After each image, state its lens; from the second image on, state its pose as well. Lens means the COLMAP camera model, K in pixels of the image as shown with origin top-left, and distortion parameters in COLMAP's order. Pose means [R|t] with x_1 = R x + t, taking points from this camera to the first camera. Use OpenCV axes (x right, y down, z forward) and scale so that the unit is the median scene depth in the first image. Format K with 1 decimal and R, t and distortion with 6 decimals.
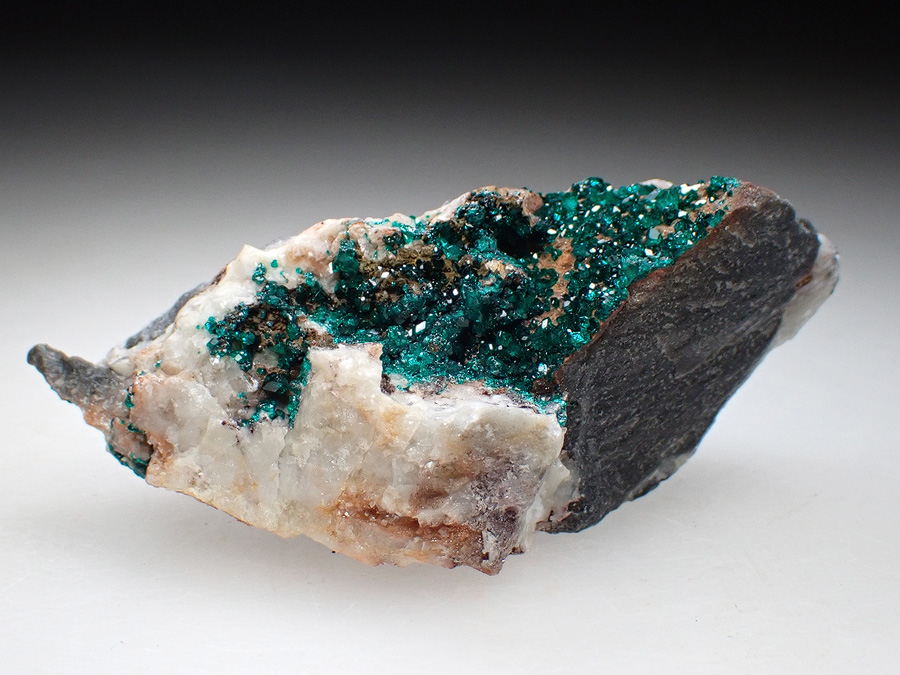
lens RADIAL K [[1859.6, 0, 450.0], [0, 1859.6, 337.5], [0, 0, 1]] dist [-0.055170, -0.087199]
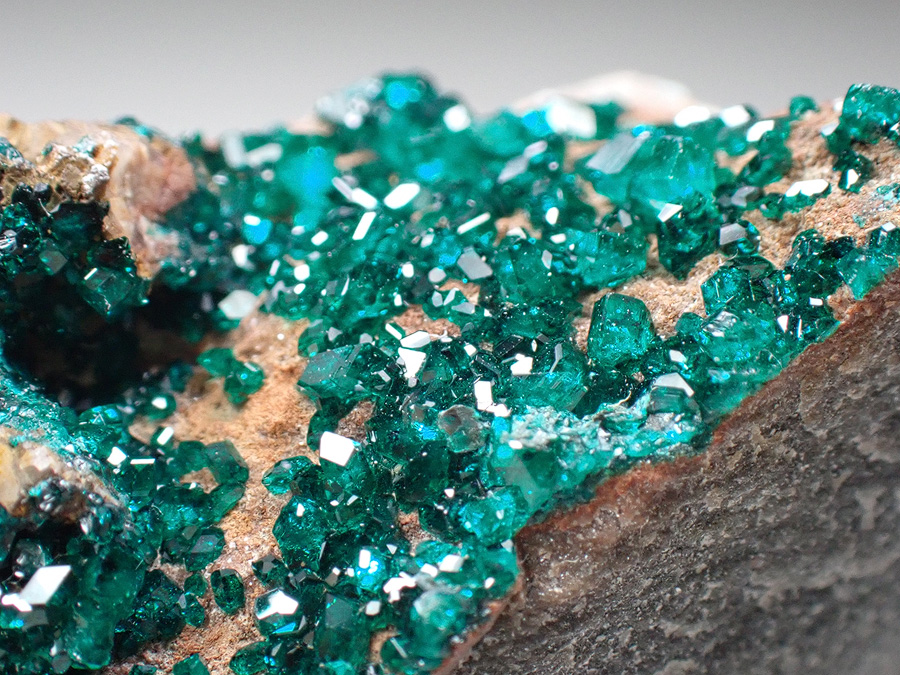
lens RADIAL K [[2916.0, 0, 450.0], [0, 2916.0, 337.5], [0, 0, 1]] dist [0.002159, -0.017483]
pose [[0.998298, -0.000209, 0.058315, 0.063553], [-0.002238, 0.999119, 0.041903, -0.069538], [-0.058272, -0.041962, 0.997418, 0.608441]]
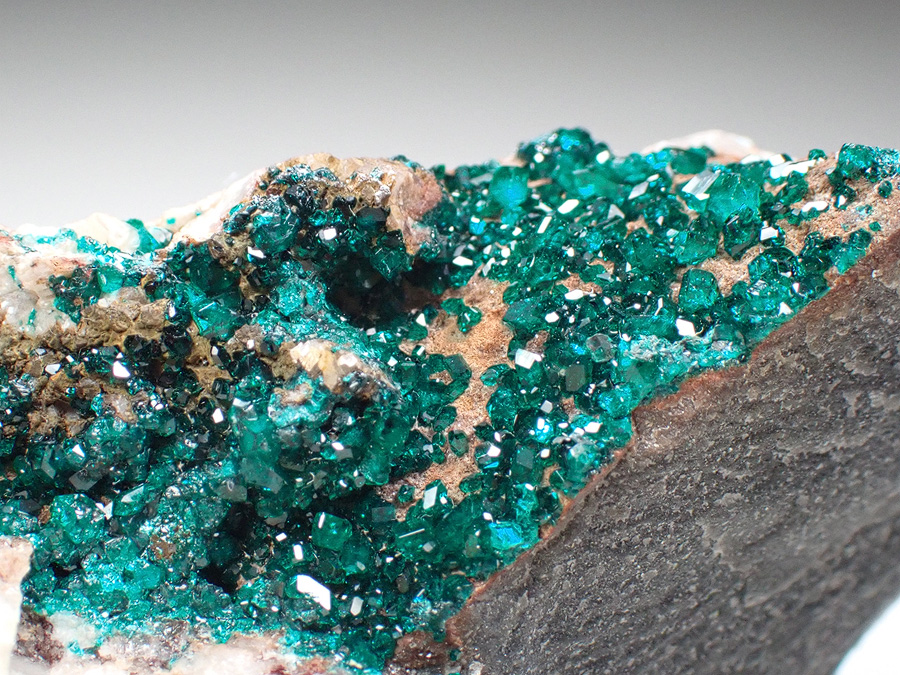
lens RADIAL K [[2618.6, 0, 450.0], [0, 2618.6, 337.5], [0, 0, 1]] dist [-0.000435, -0.318377]
pose [[0.999800, 0.018740, -0.006998, 0.058377], [-0.018373, 0.998615, 0.049299, -0.071435], [0.007913, -0.049160, 0.998760, 0.414286]]
